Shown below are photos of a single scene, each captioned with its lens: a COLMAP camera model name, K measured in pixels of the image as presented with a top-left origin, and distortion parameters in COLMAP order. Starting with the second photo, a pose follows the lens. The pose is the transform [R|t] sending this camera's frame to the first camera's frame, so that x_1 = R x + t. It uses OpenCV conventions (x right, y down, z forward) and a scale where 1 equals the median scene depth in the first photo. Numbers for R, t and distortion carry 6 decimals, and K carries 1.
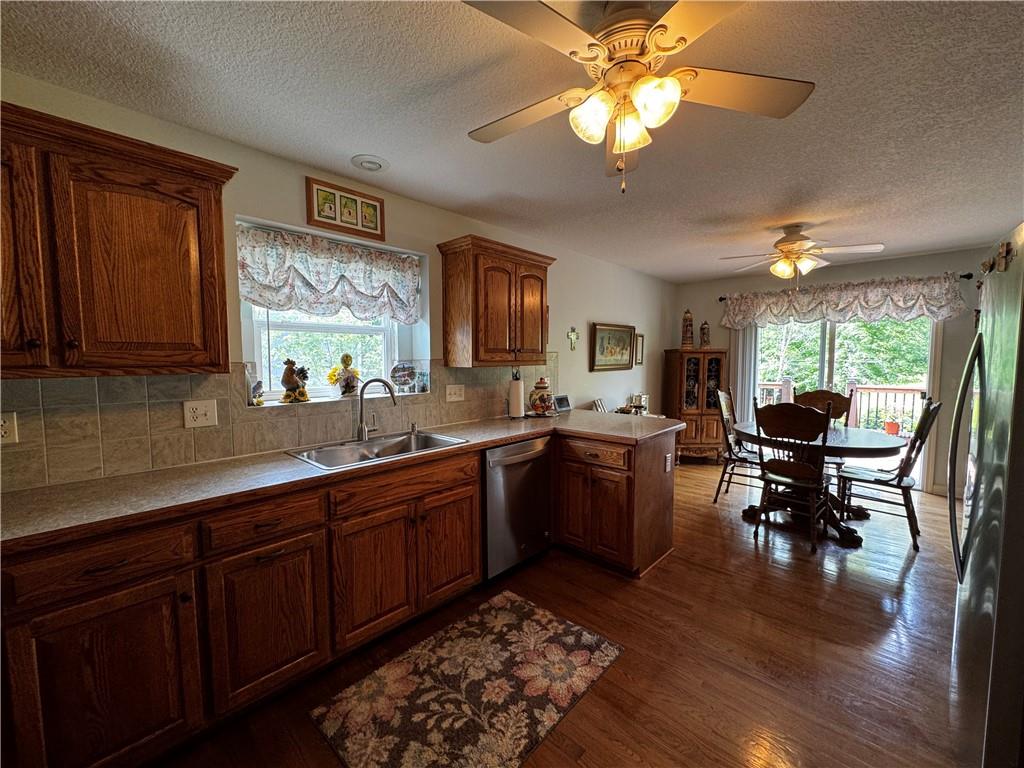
lens RADIAL K [[409.3, 0, 510.6], [0, 409.3, 384.9], [0, 0, 1]] dist [-0.007467, 0.001219]
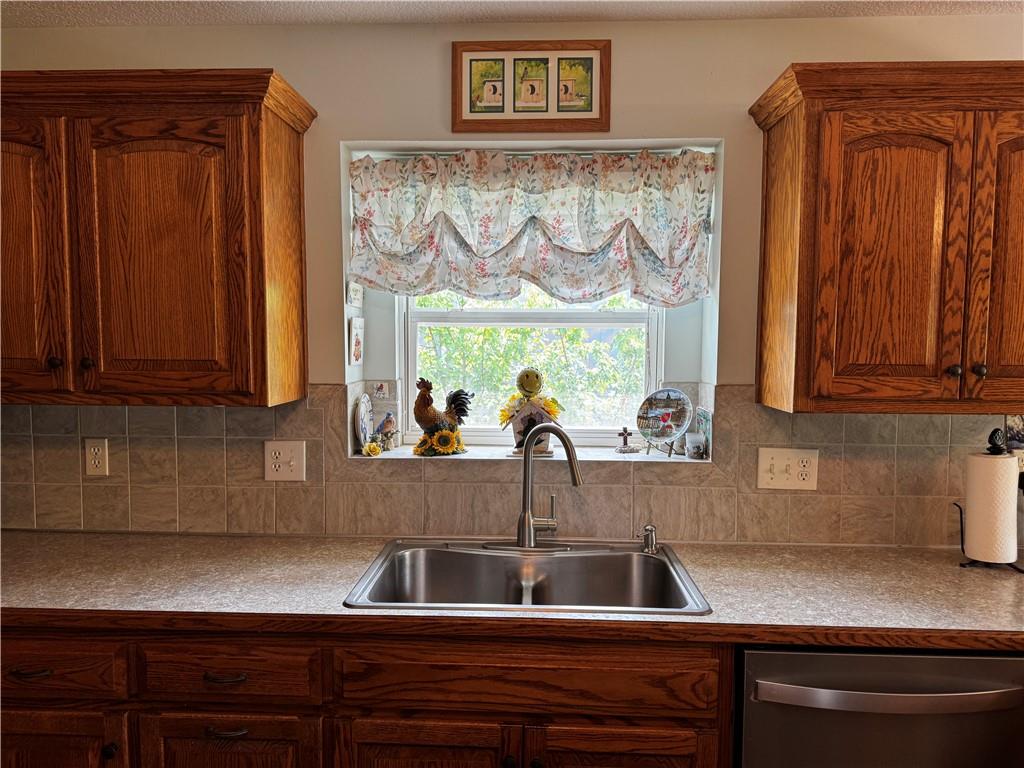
lens RADIAL K [[719.6, 0, 514.3], [0, 719.6, 388.6], [0, 0, 1]] dist [0.060757, -0.076412]
pose [[0.652530, 0.059839, -0.755396, 0.343853], [-0.058371, 0.997884, 0.028625, -0.097771], [0.755511, 0.025414, 0.654643, 0.499701]]
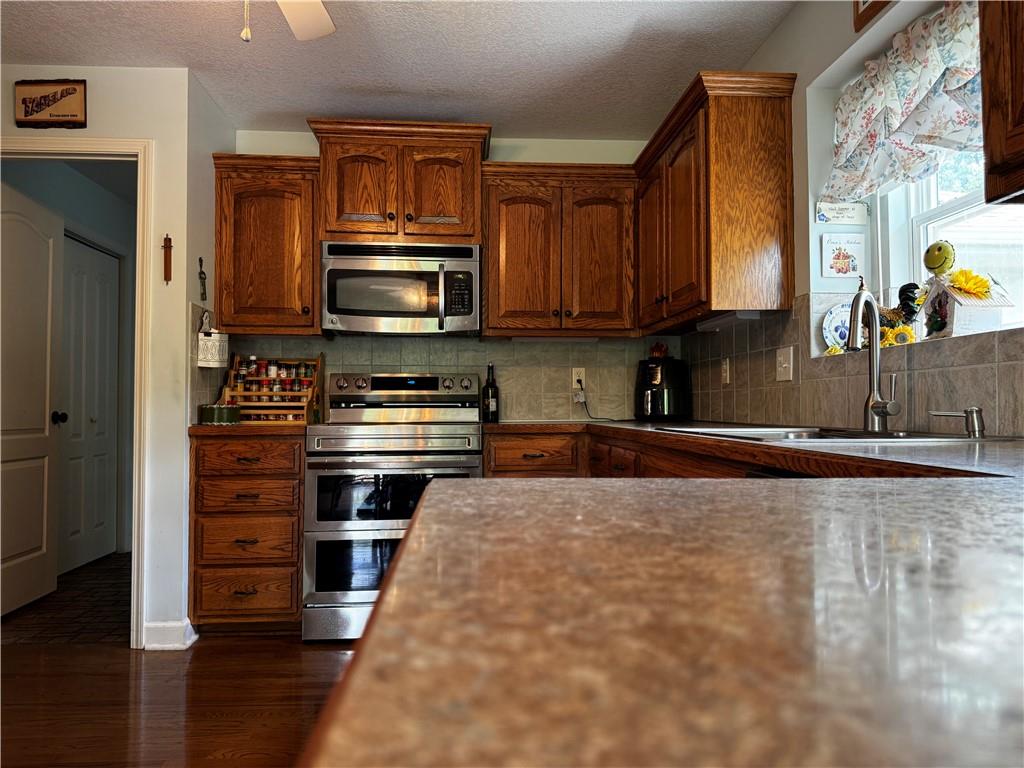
lens RADIAL K [[719.6, 0, 514.4], [0, 719.6, 384.4], [0, 0, 1]] dist [0.060757, -0.076412]
pose [[-0.673915, -0.017782, -0.738595, 0.622205], [-0.042780, 0.998972, 0.014984, 0.107754], [0.737569, 0.041695, -0.673983, 1.525770]]
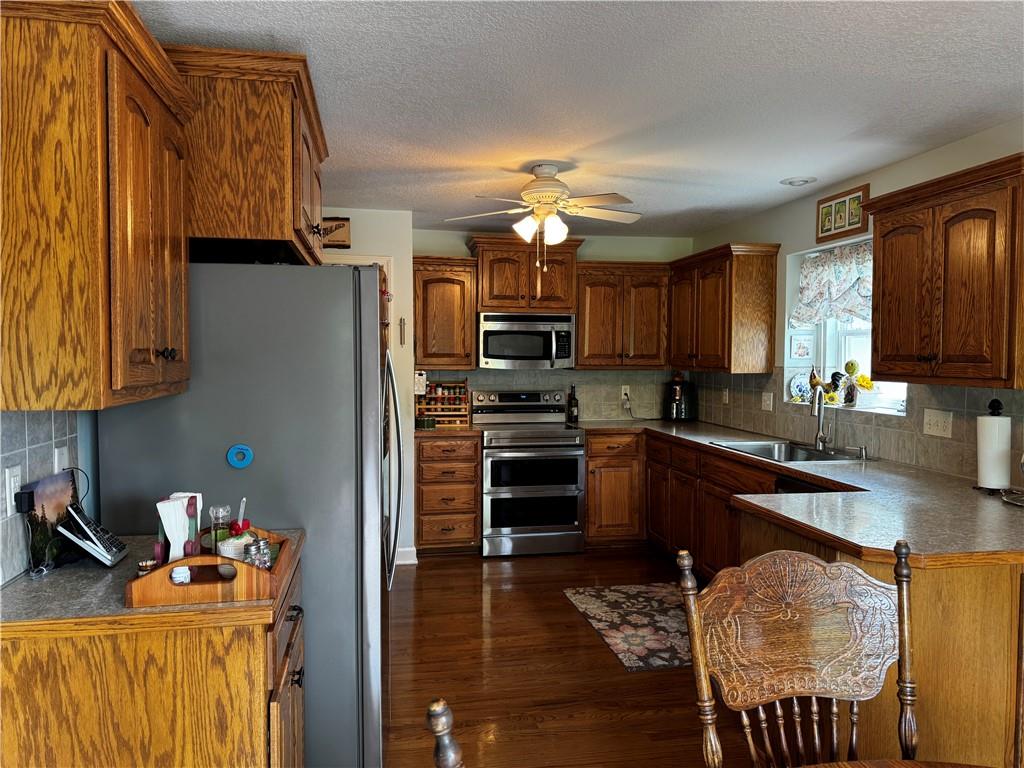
lens RADIAL K [[719.6, 0, 503.0], [0, 719.6, 386.1], [0, 0, 1]] dist [0.060757, -0.076412]
pose [[-0.599901, 0.038300, -0.799157, 1.813239], [-0.052925, 0.994766, 0.087404, -0.155518], [0.798322, 0.094730, -0.594734, 1.731524]]
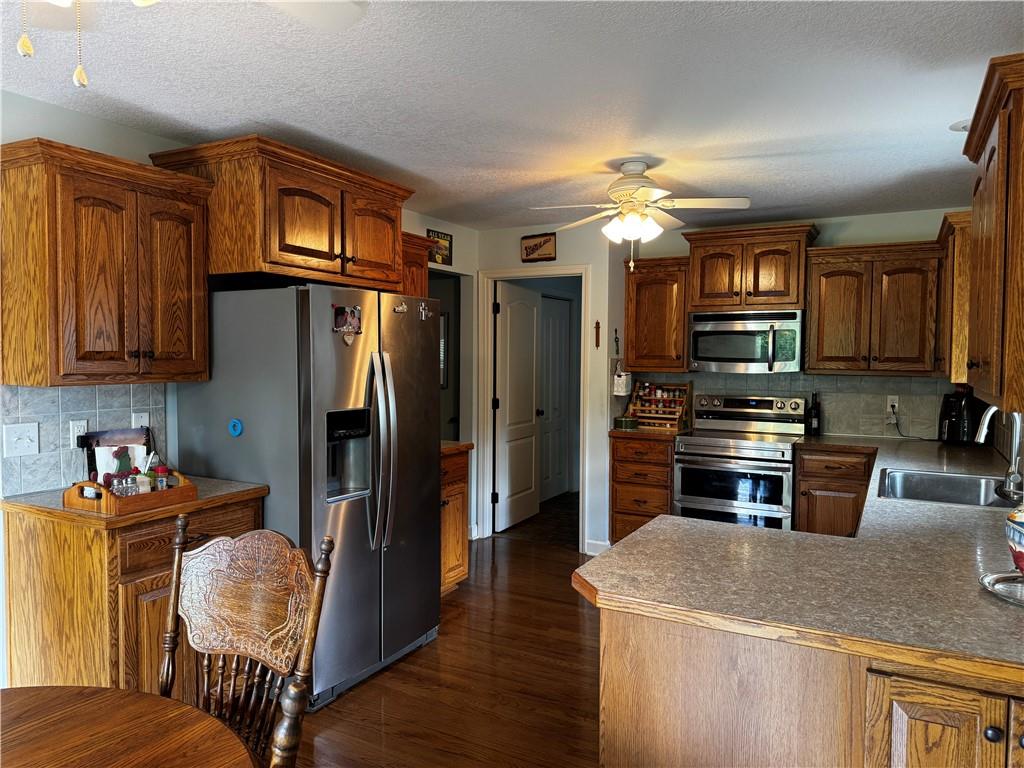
lens RADIAL K [[719.6, 0, 502.3], [0, 719.6, 388.0], [0, 0, 1]] dist [0.060757, -0.076412]
pose [[-0.968783, 0.010452, -0.247689, 0.978426], [-0.018213, 0.993410, 0.113156, -0.203188], [0.247239, 0.114134, -0.962209, 2.409299]]
